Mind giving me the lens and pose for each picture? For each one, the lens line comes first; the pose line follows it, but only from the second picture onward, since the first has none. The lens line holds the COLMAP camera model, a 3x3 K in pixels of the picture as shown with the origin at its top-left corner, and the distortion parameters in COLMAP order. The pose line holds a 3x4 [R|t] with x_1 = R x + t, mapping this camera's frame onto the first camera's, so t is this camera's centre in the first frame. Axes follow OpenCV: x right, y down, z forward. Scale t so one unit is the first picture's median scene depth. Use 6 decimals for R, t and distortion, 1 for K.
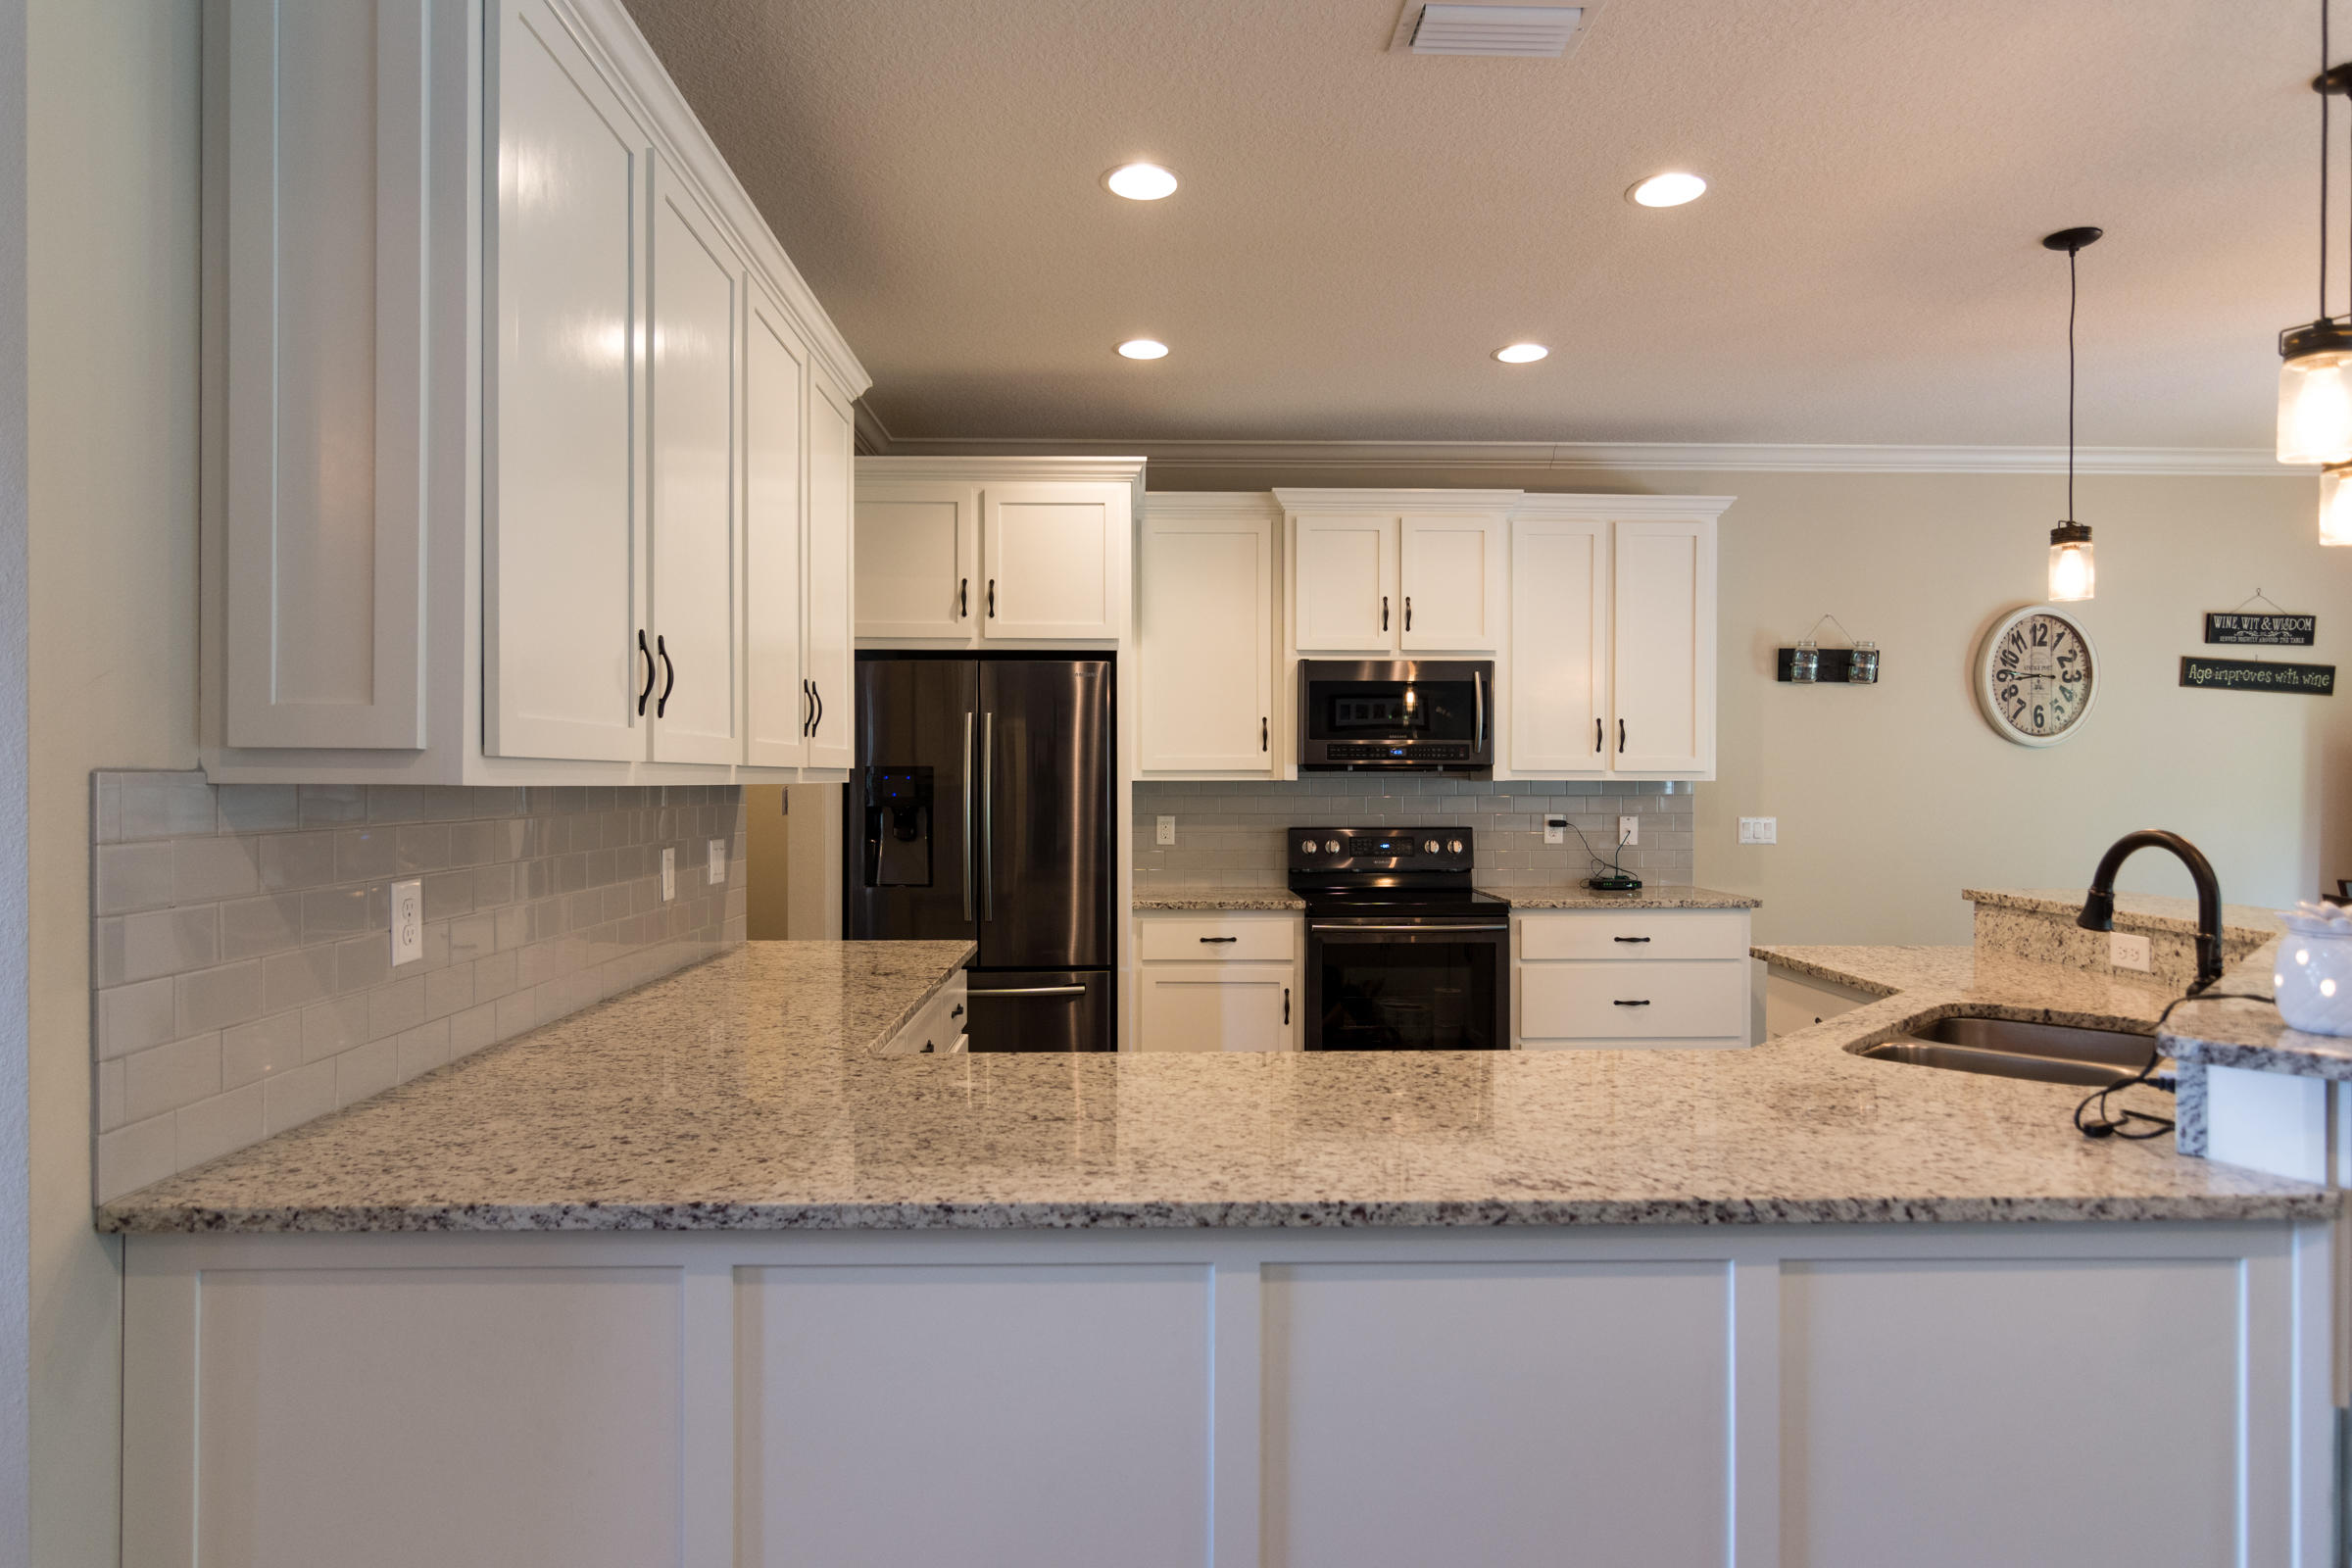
lens RADIAL K [[1351.1, 0, 1180.6], [0, 1351.1, 780.2], [0, 0, 1]] dist [0.002522, 0.002559]
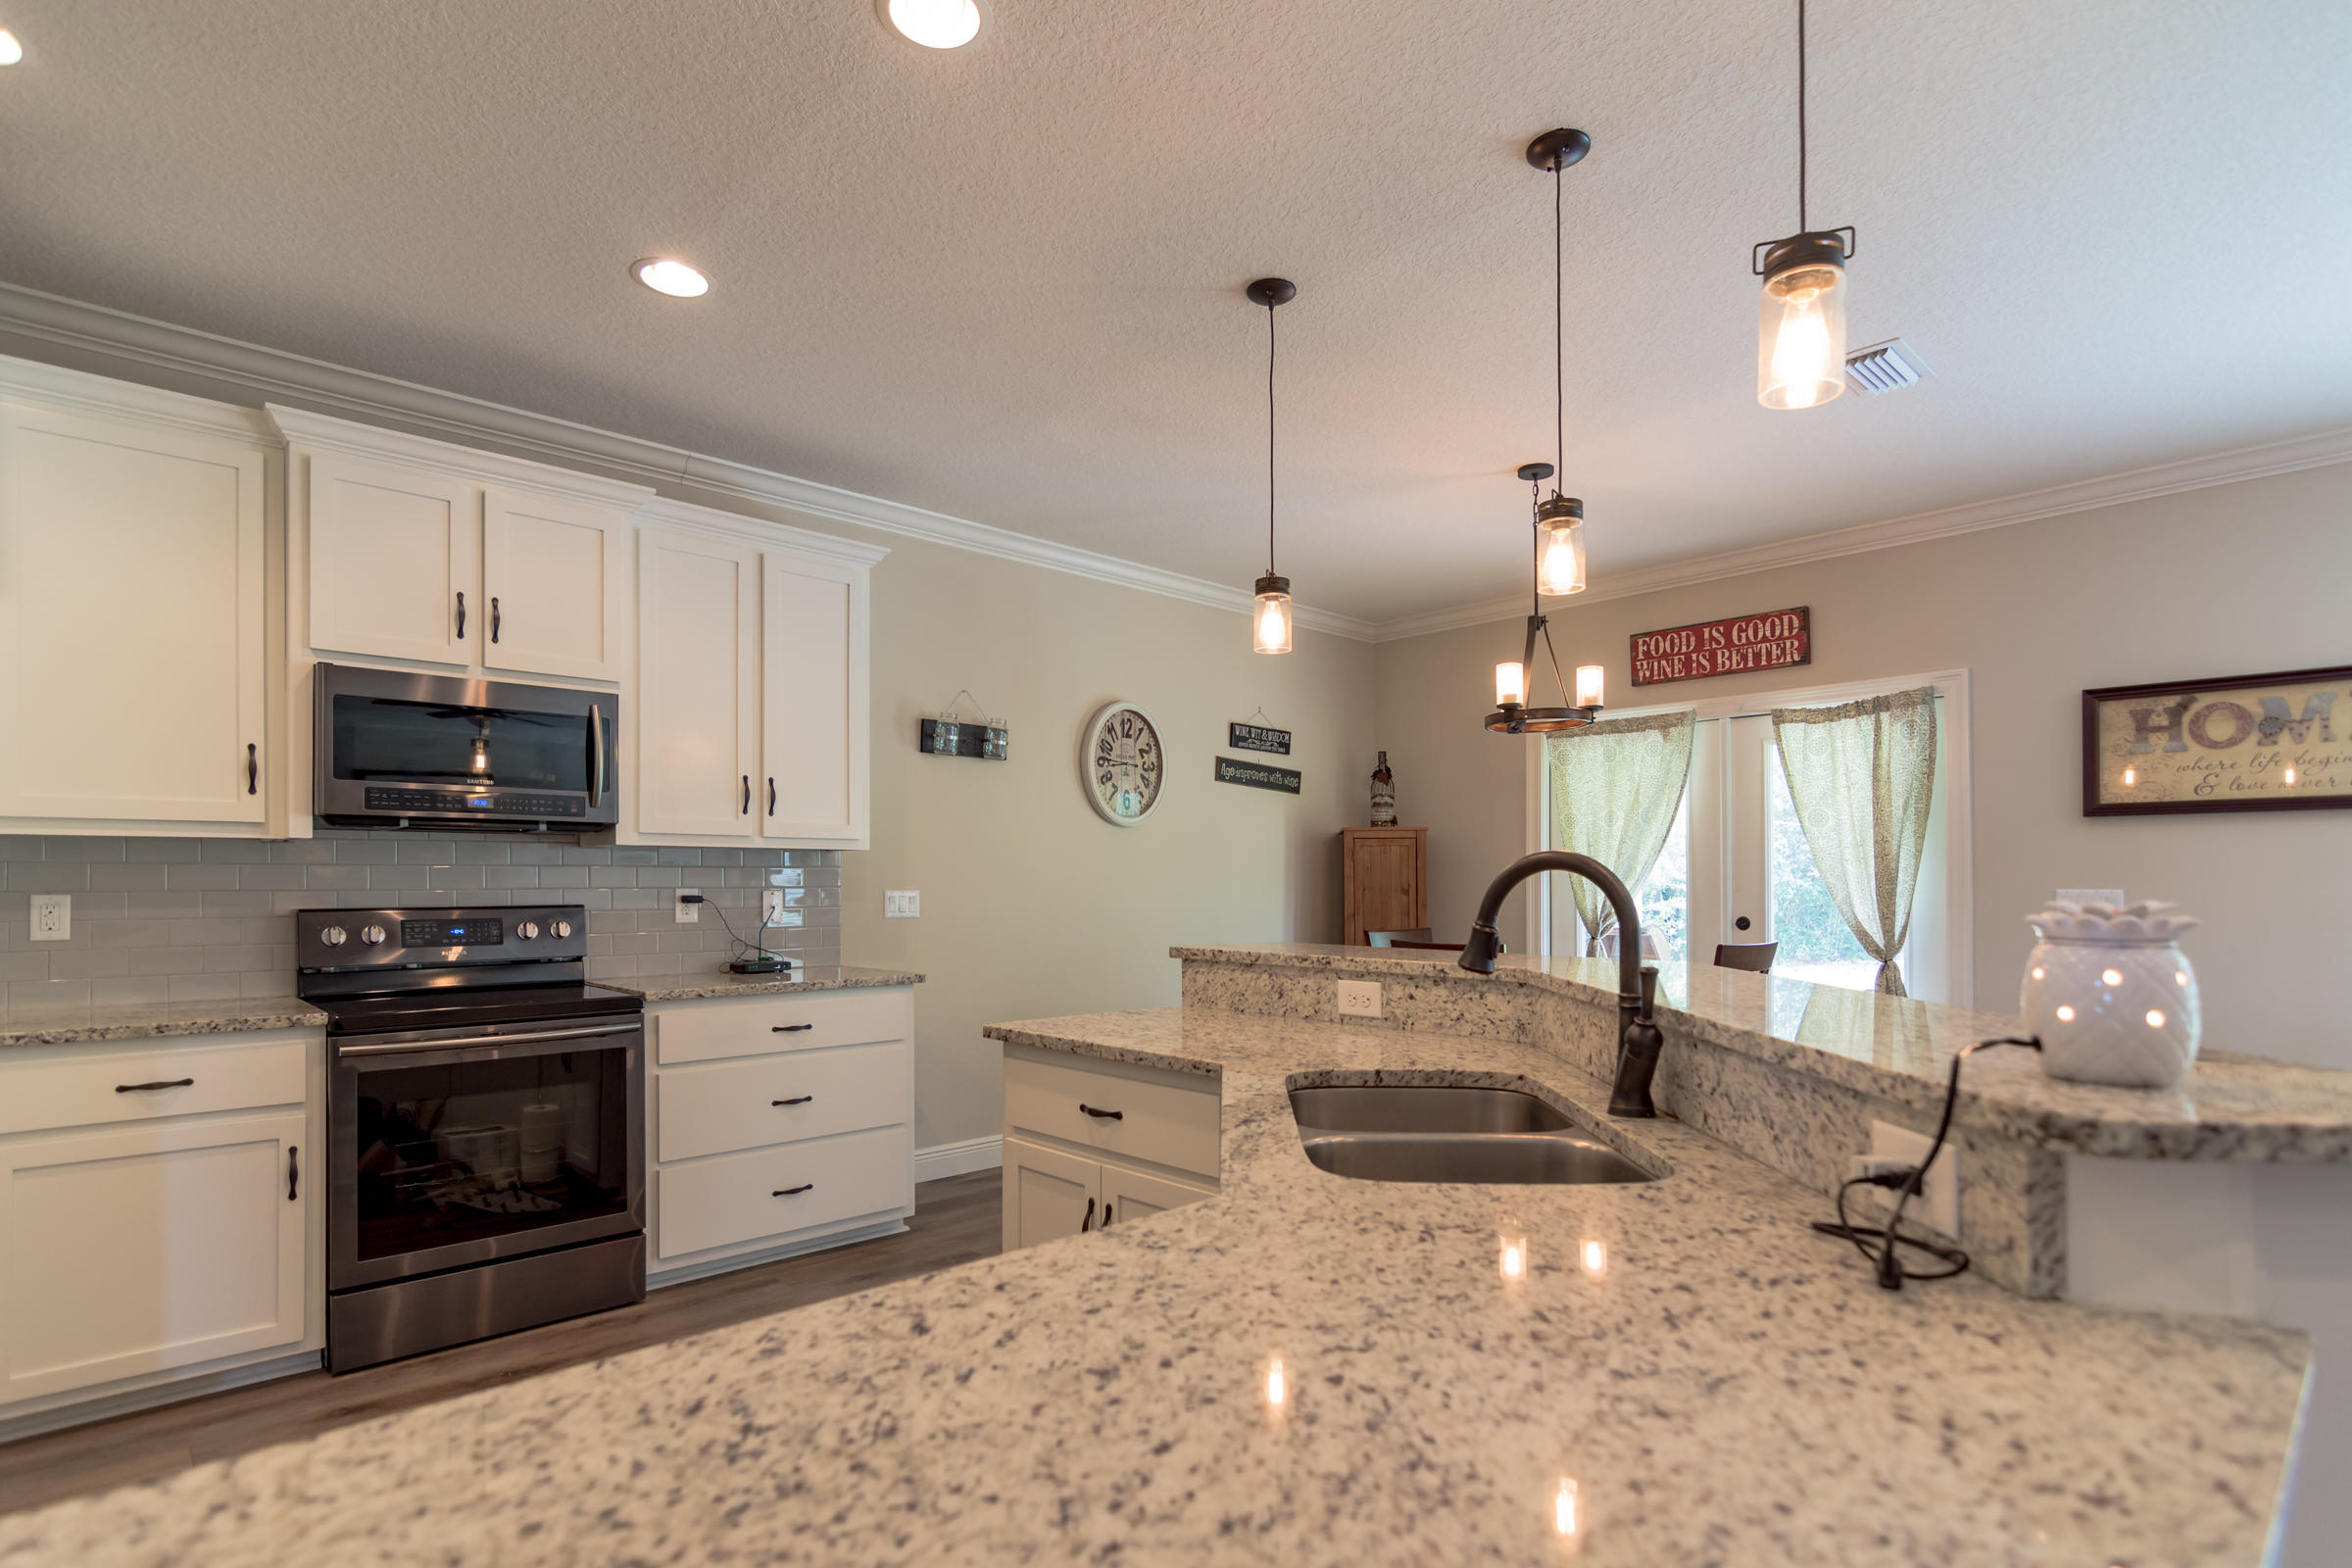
lens RADIAL K [[1155.0, 0, 1183.9], [0, 1155.0, 864.6], [0, 0, 1]] dist [-0.007021, 0.005333]
pose [[0.745594, 0.006738, 0.666367, 0.026821], [0.005027, 0.999864, -0.015734, 0.024409], [-0.666382, 0.015081, 0.745458, 0.264212]]
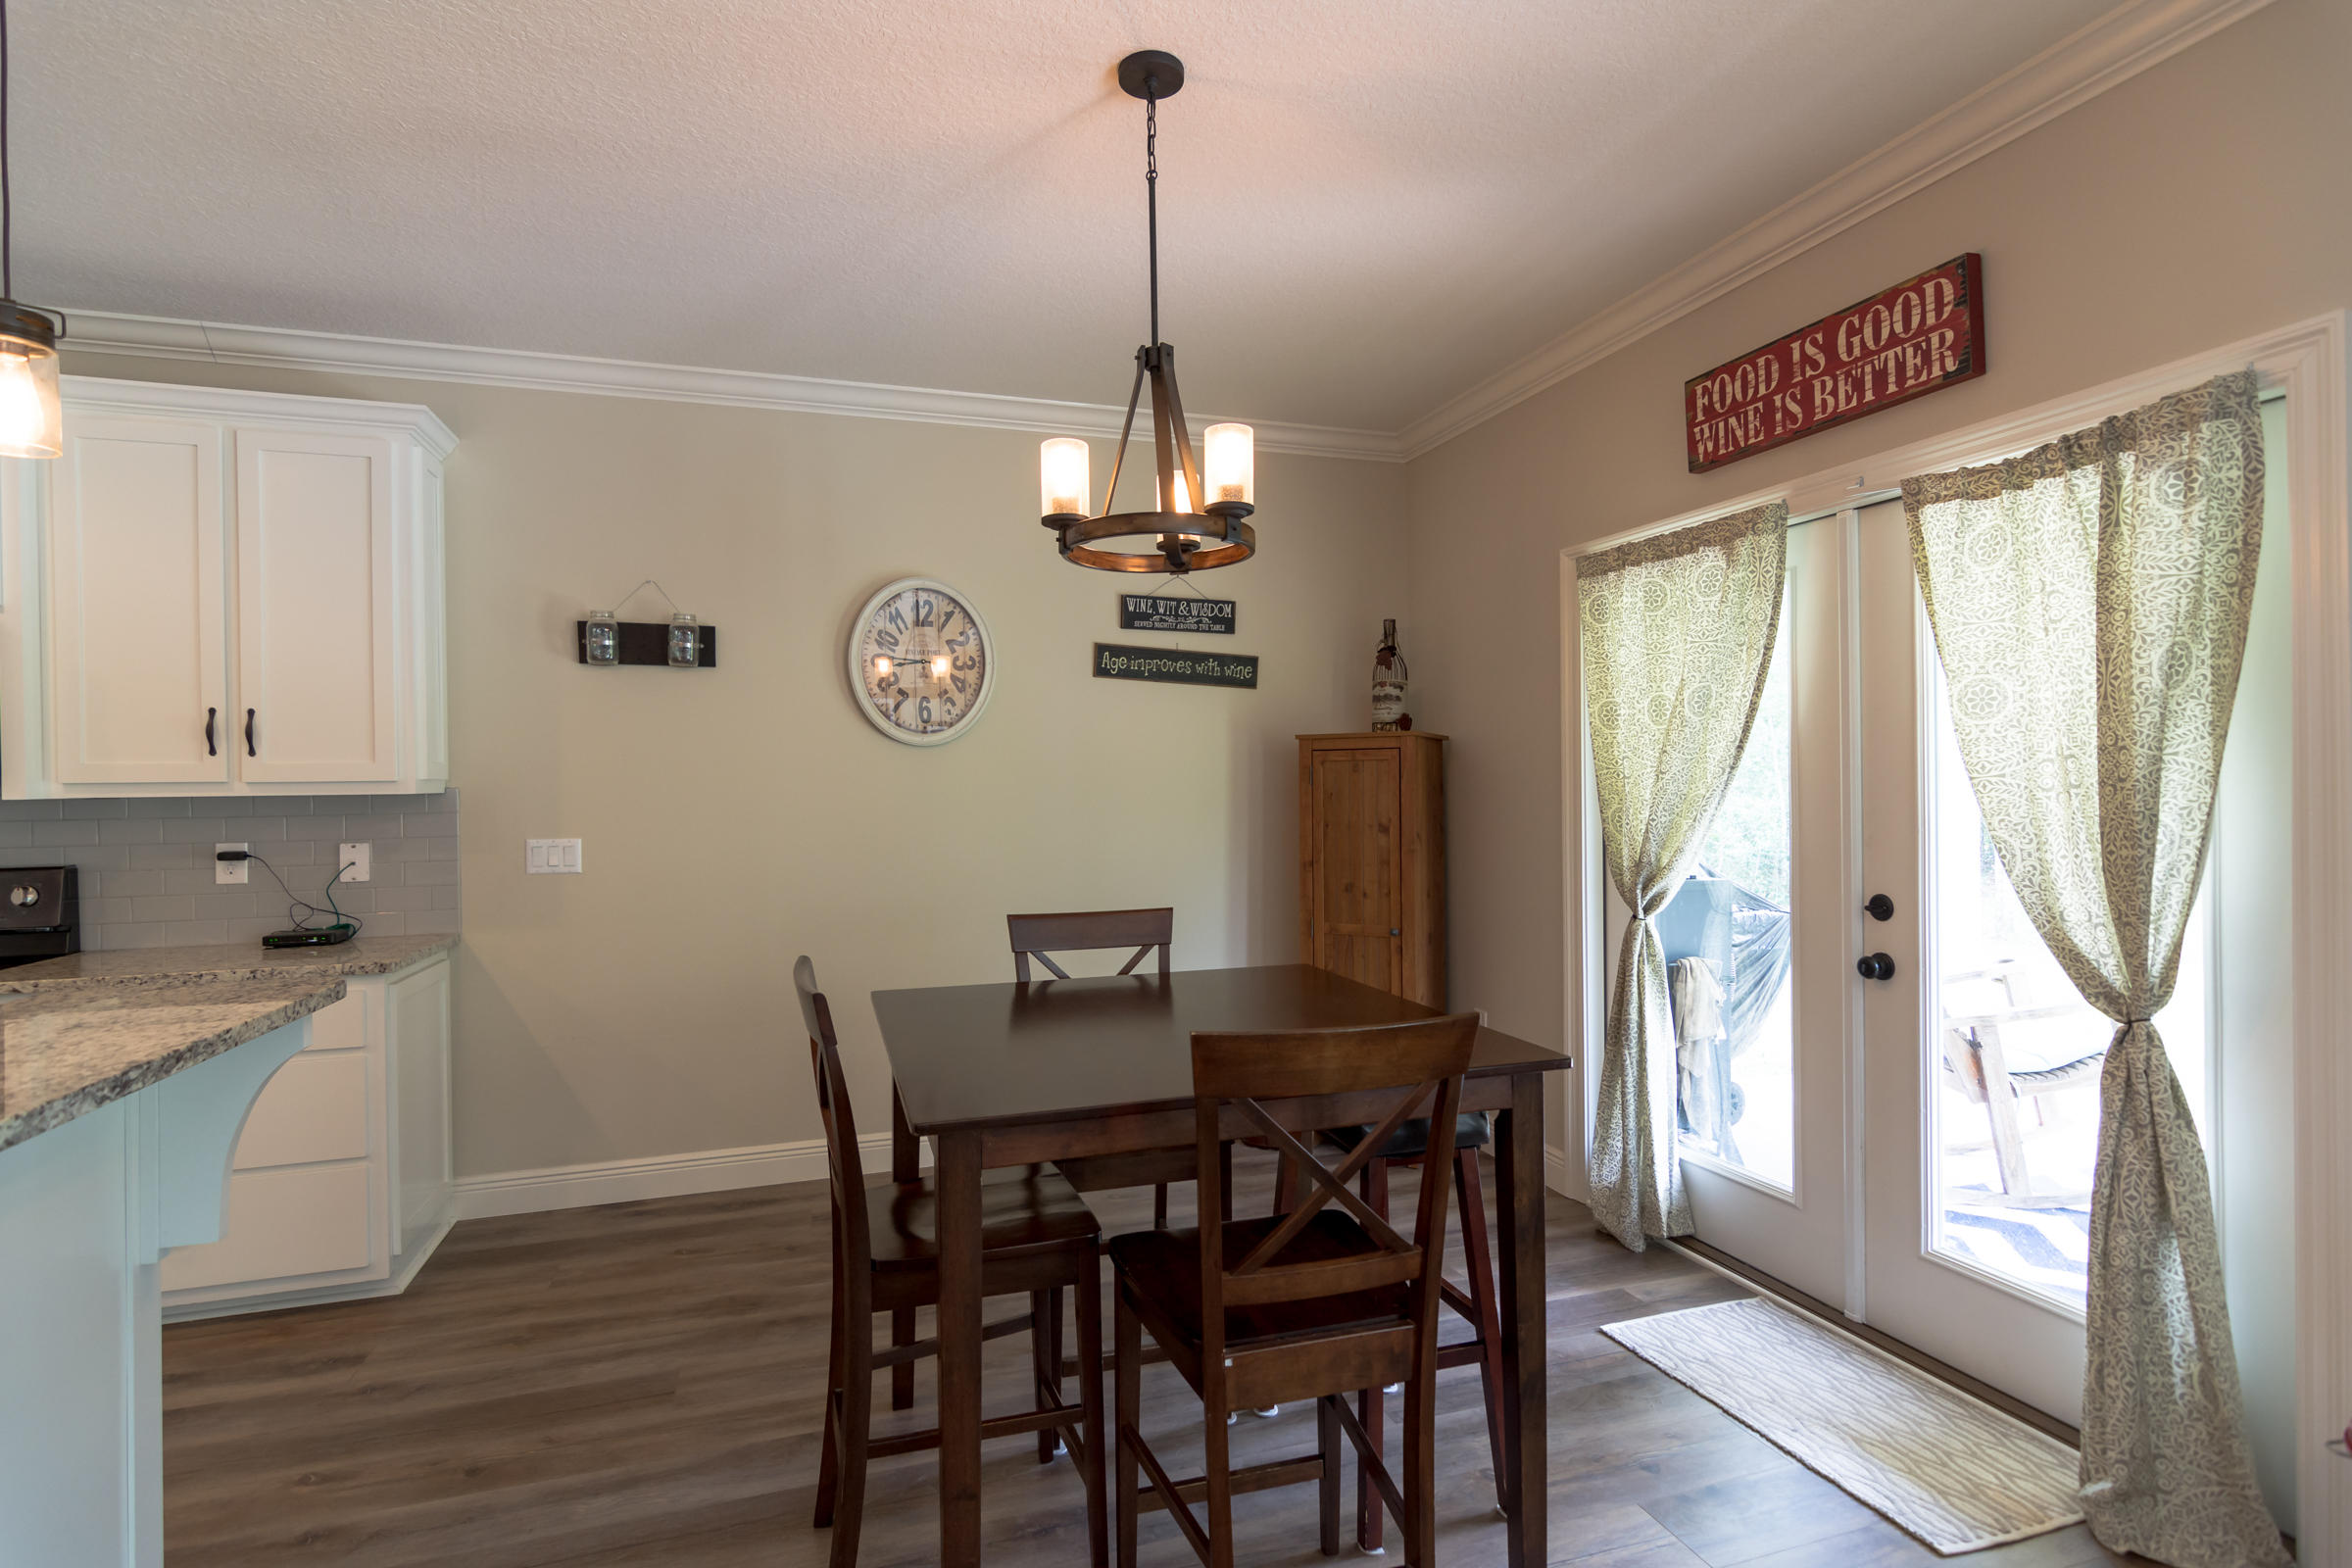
lens RADIAL K [[1155.0, 0, 1172.0], [0, 1155.0, 781.4], [0, 0, 1]] dist [-0.007021, 0.005333]
pose [[0.959220, -0.013762, 0.282326, 0.618686], [0.015351, 0.999876, -0.003416, 0.002430], [-0.282244, 0.007611, 0.959312, 0.285121]]
